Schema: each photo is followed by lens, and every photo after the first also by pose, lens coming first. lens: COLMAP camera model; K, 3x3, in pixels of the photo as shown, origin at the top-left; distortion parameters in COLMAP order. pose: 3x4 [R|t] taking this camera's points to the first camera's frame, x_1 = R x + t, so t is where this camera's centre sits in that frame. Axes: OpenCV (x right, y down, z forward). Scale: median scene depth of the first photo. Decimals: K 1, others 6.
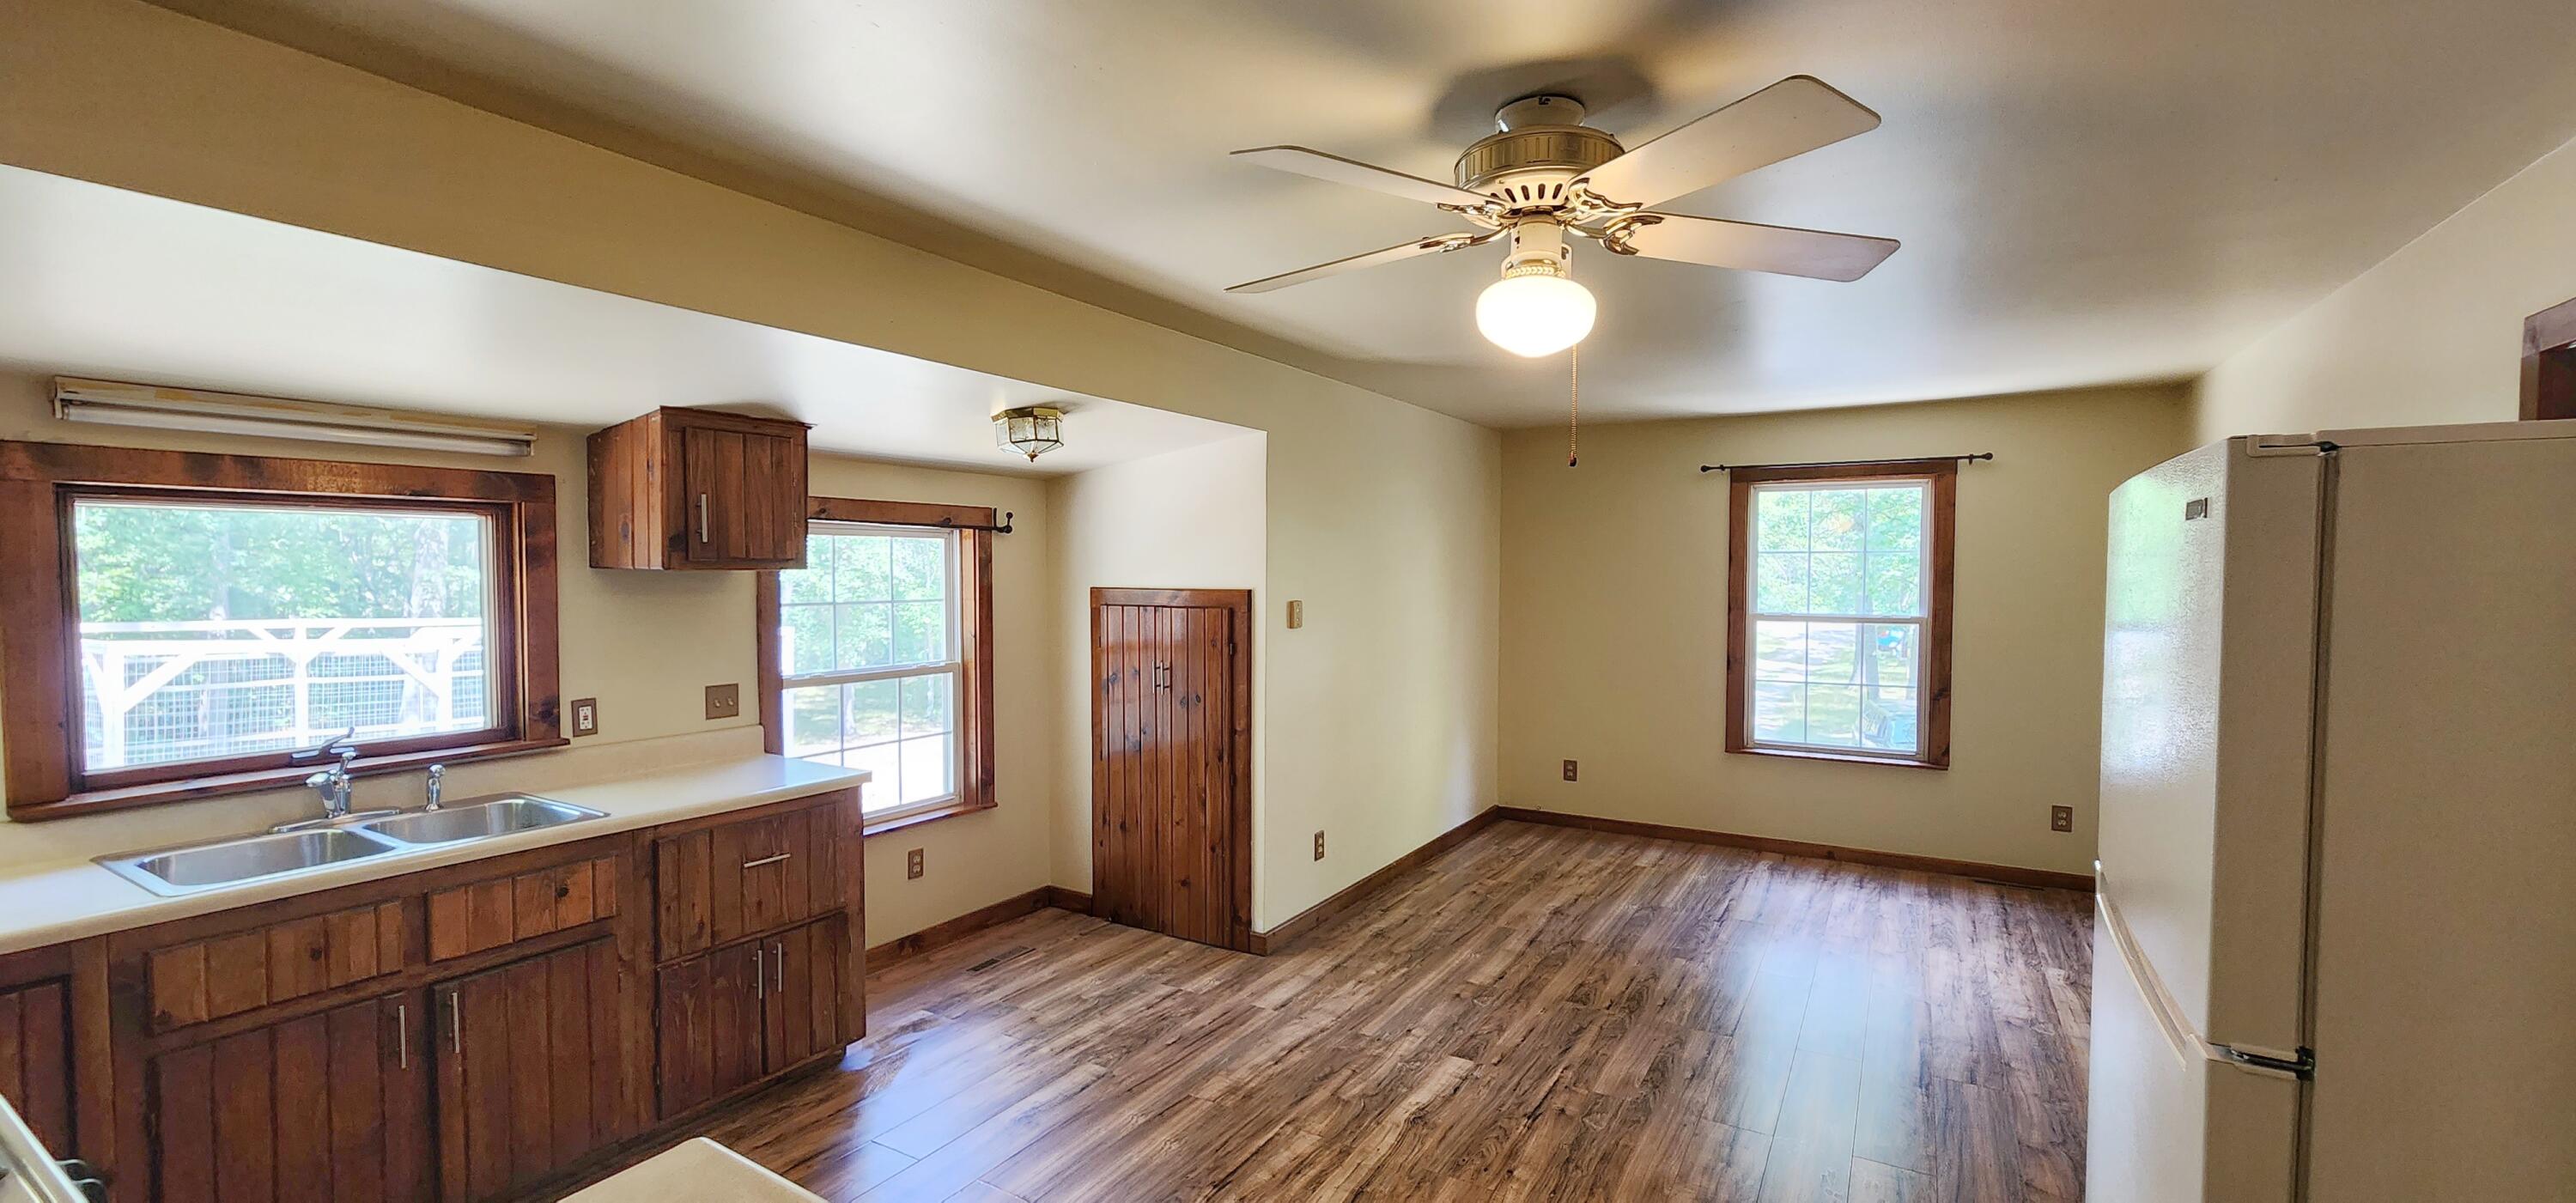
lens RADIAL K [[1060.6, 0, 1294.0], [0, 1060.6, 615.1], [0, 0, 1]] dist [-0.000145, 0.000279]
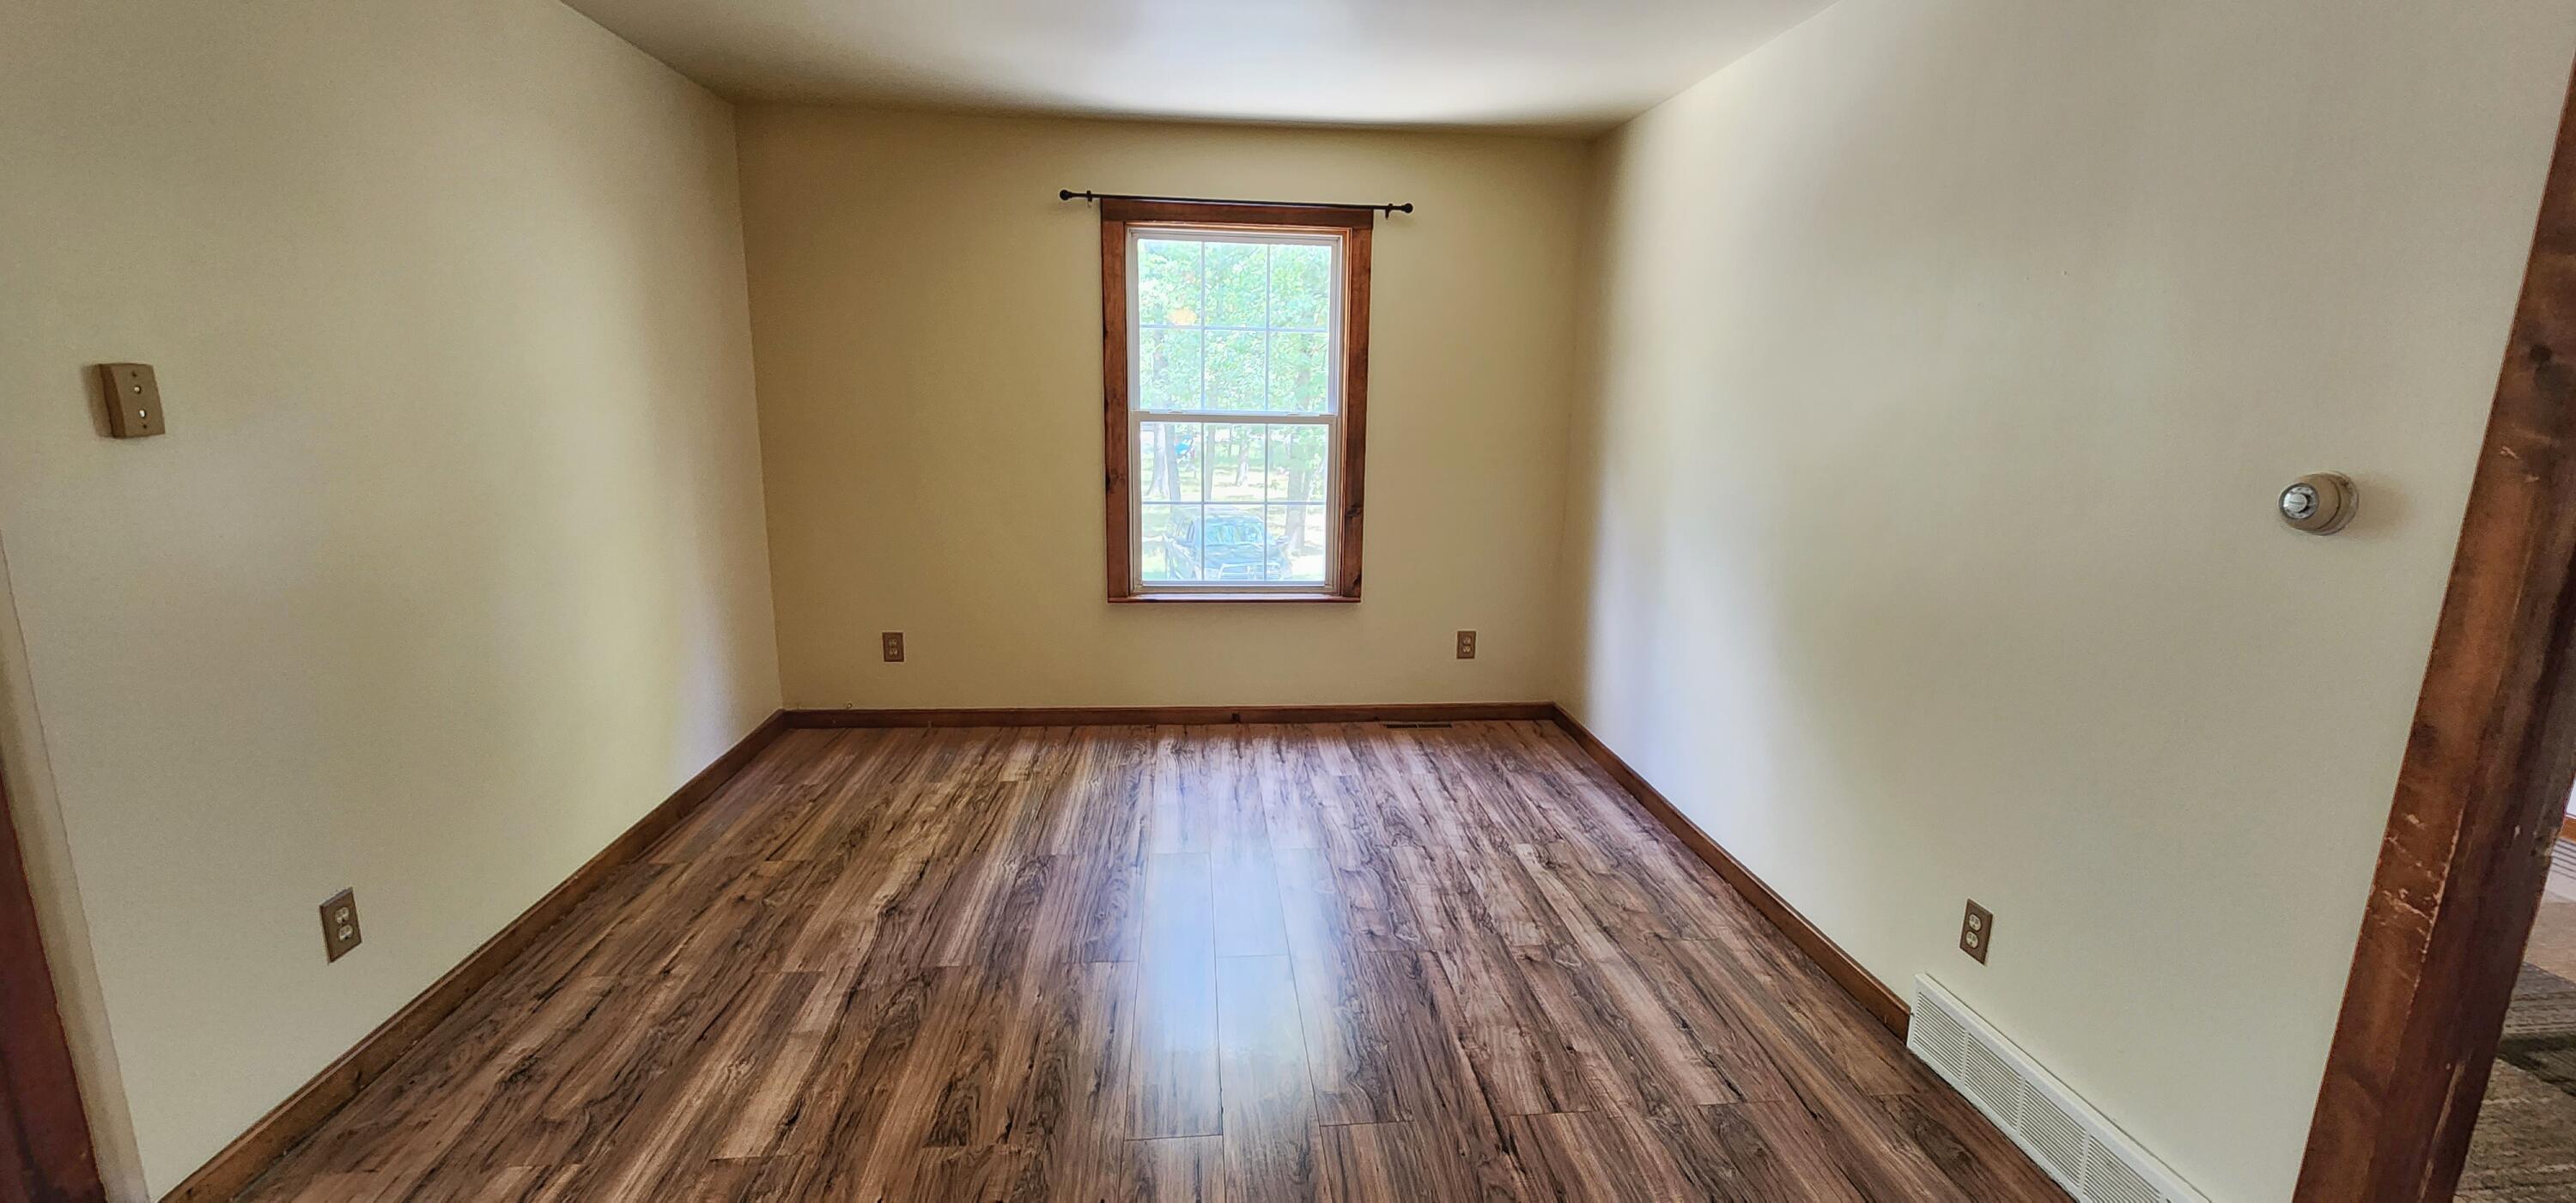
lens RADIAL K [[1060.6, 0, 1294.0], [0, 1060.6, 615.1], [0, 0, 1]] dist [-0.000145, 0.000279]
pose [[0.809940, -0.108714, 0.576349, 0.102840], [0.006737, 0.984331, 0.176202, 0.010156], [-0.586474, -0.138831, 0.797981, 0.404280]]
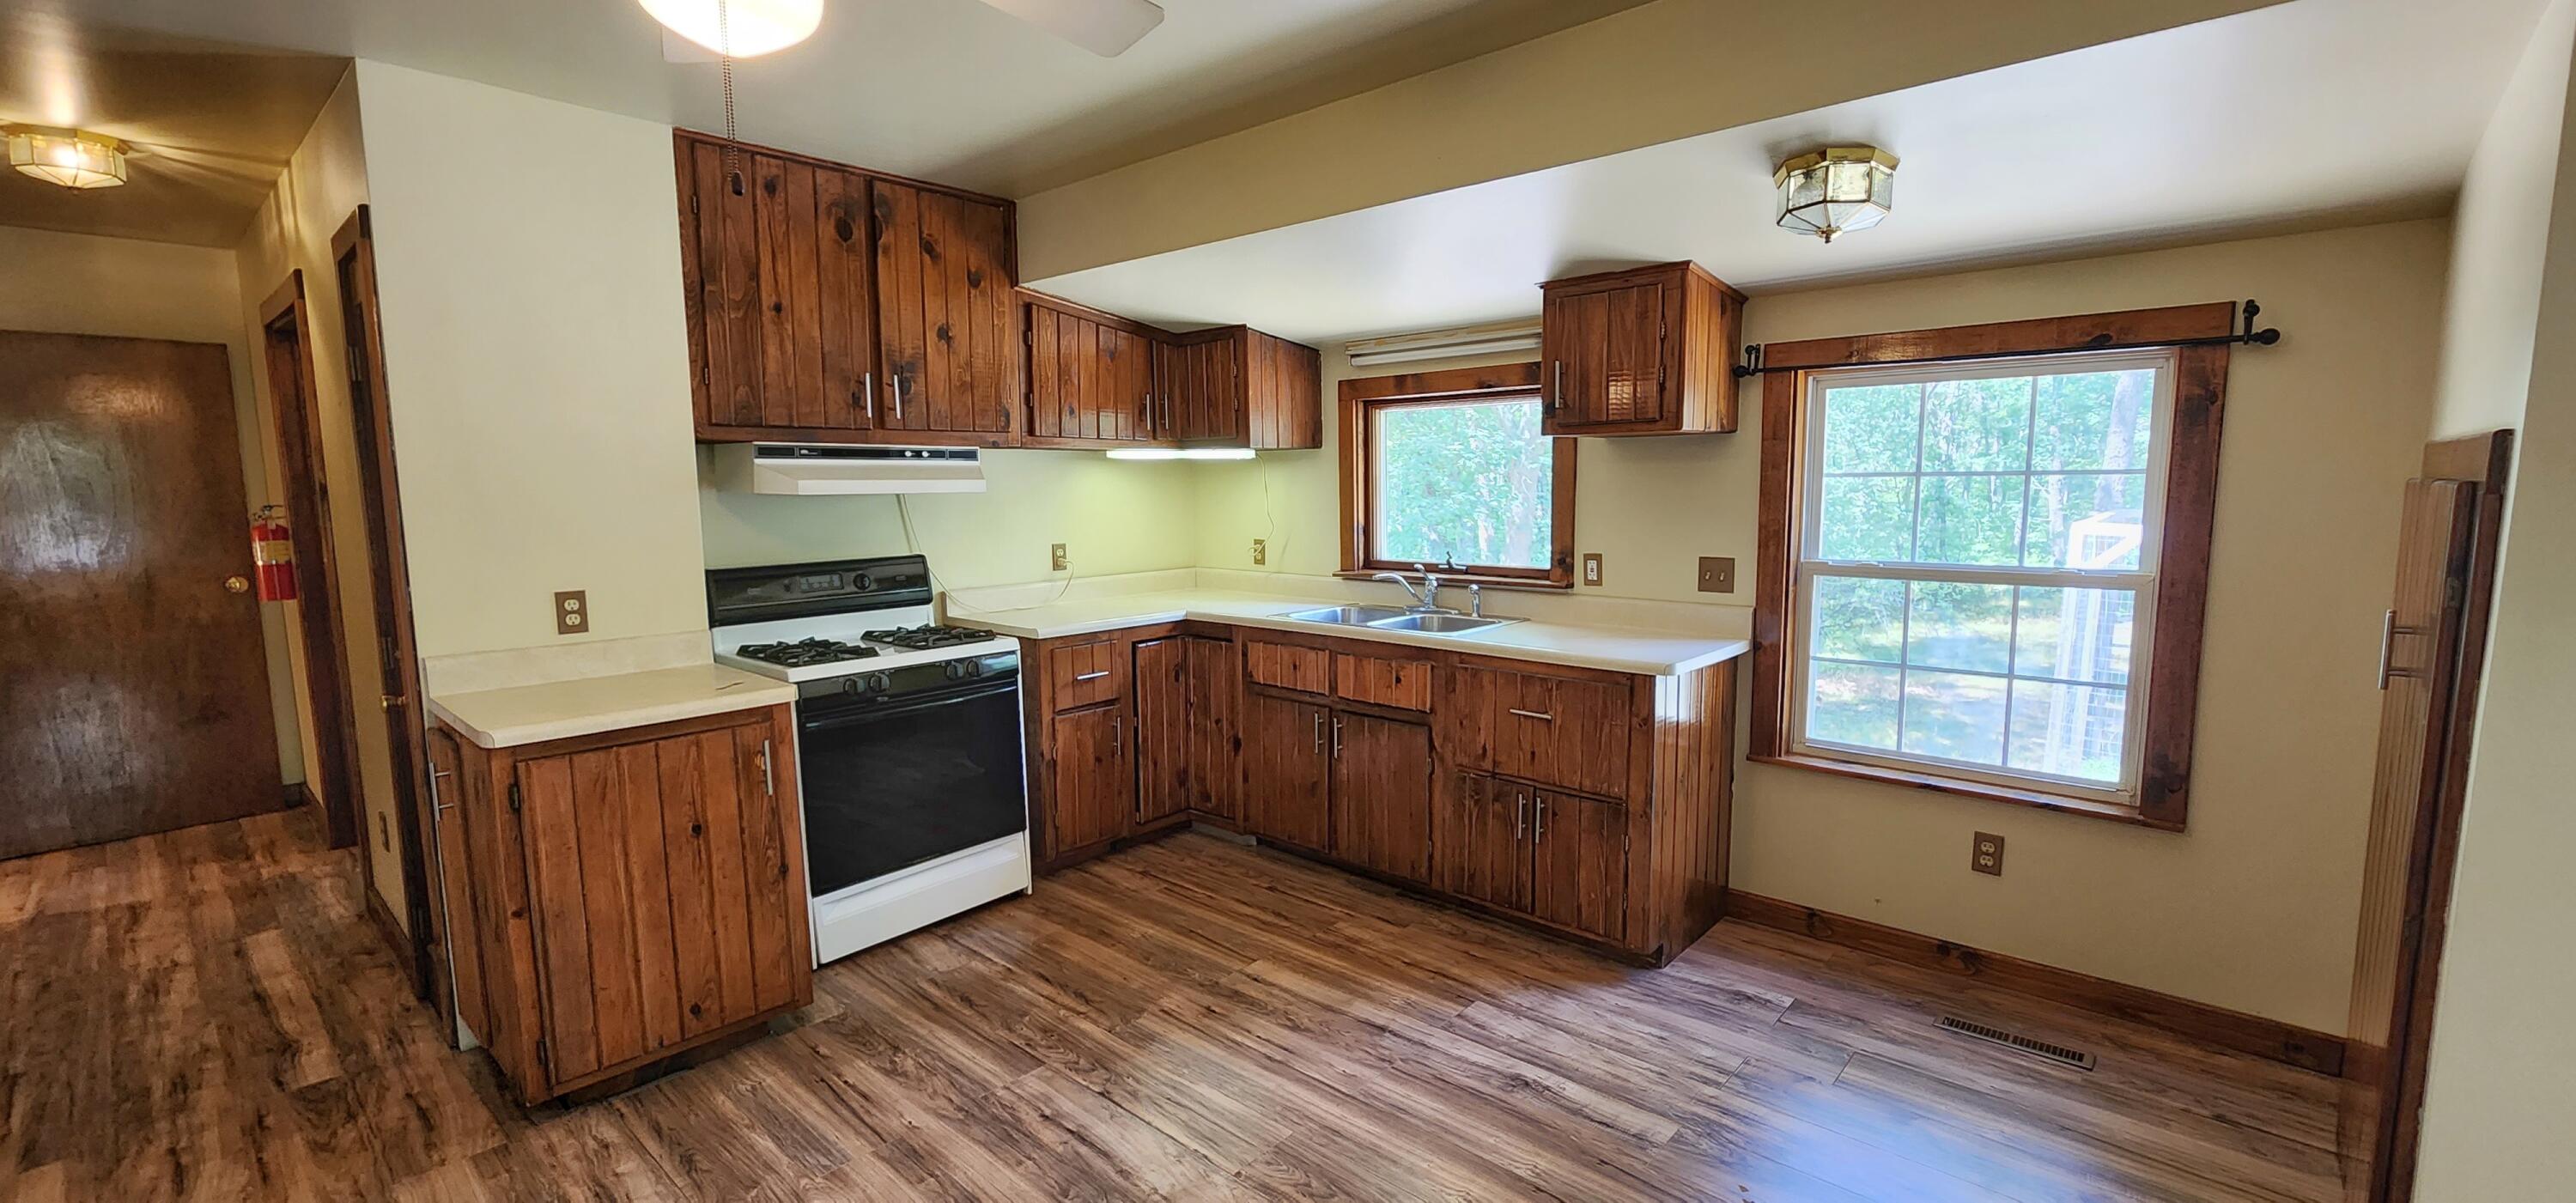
lens RADIAL K [[1060.6, 0, 1294.0], [0, 1060.6, 615.1], [0, 0, 1]] dist [-0.000145, 0.000279]
pose [[-0.194224, 0.121780, -0.973369, 0.339136], [-0.033295, 0.990874, 0.130614, 0.004053], [0.980392, 0.057776, -0.188397, 0.592156]]
